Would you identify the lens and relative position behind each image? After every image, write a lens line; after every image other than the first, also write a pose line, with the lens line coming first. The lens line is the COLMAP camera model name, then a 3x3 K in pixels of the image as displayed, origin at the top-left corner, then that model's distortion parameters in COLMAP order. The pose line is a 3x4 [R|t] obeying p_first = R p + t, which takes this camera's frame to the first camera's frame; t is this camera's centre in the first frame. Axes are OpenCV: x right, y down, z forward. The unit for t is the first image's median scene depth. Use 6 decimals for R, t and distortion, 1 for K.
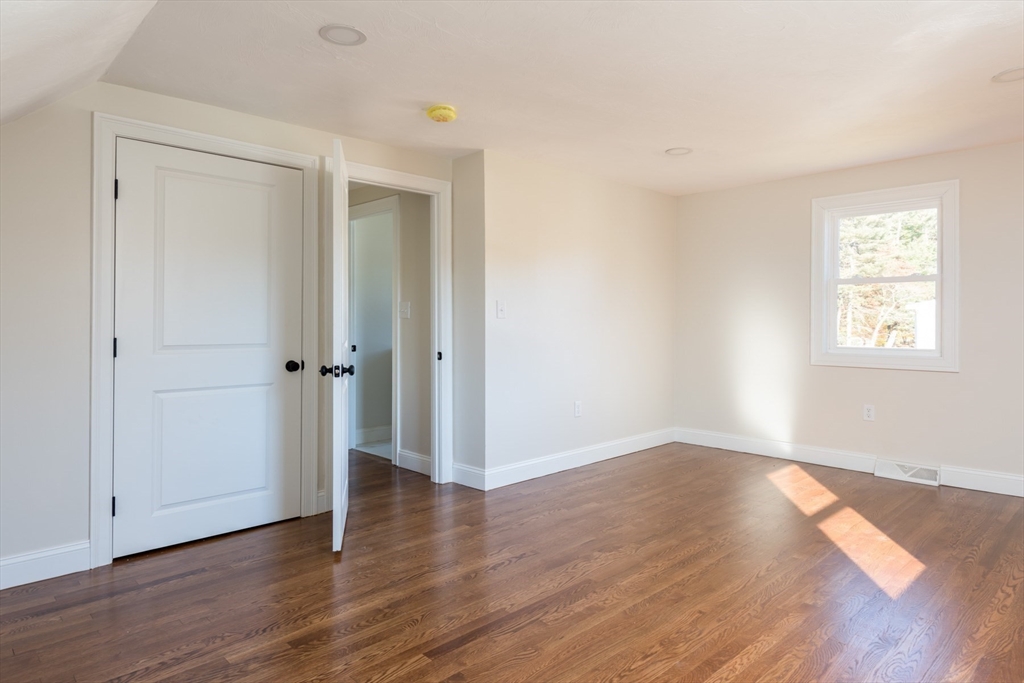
lens RADIAL K [[619.0, 0, 512.4], [0, 619.0, 311.3], [0, 0, 1]] dist [0.004953, 0.000035]
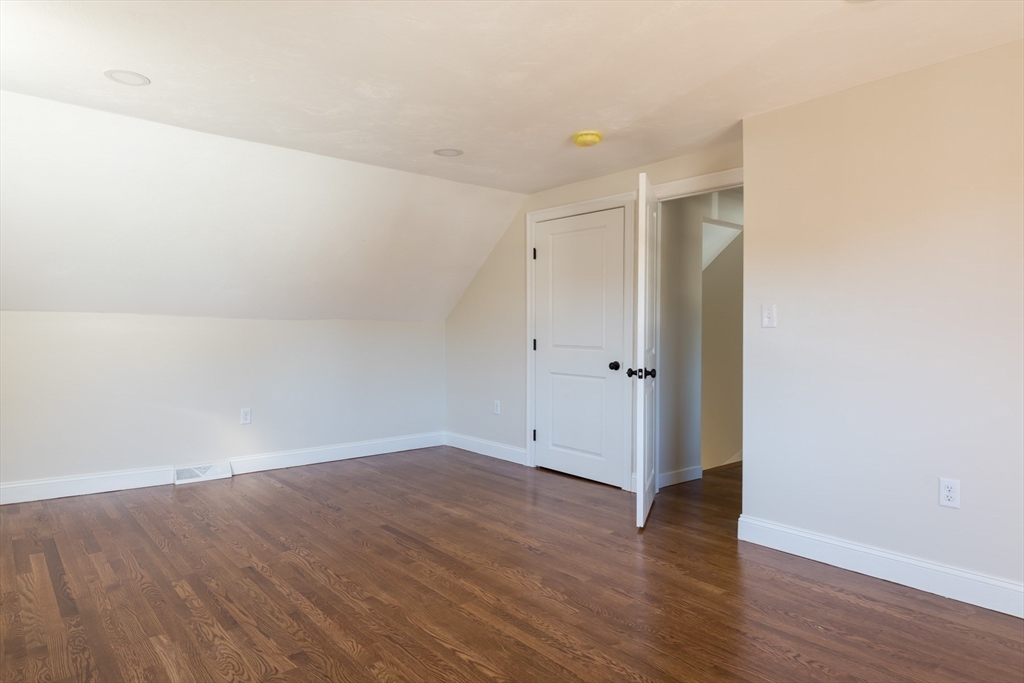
lens RADIAL K [[616.2, 0, 501.6], [0, 616.2, 334.0], [0, 0, 1]] dist [0.014060, -0.000987]
pose [[-0.071984, 0.010055, -0.997355, 1.046891], [0.011942, 0.999886, 0.009219, 0.011764], [0.997334, -0.011246, -0.072096, 0.994029]]
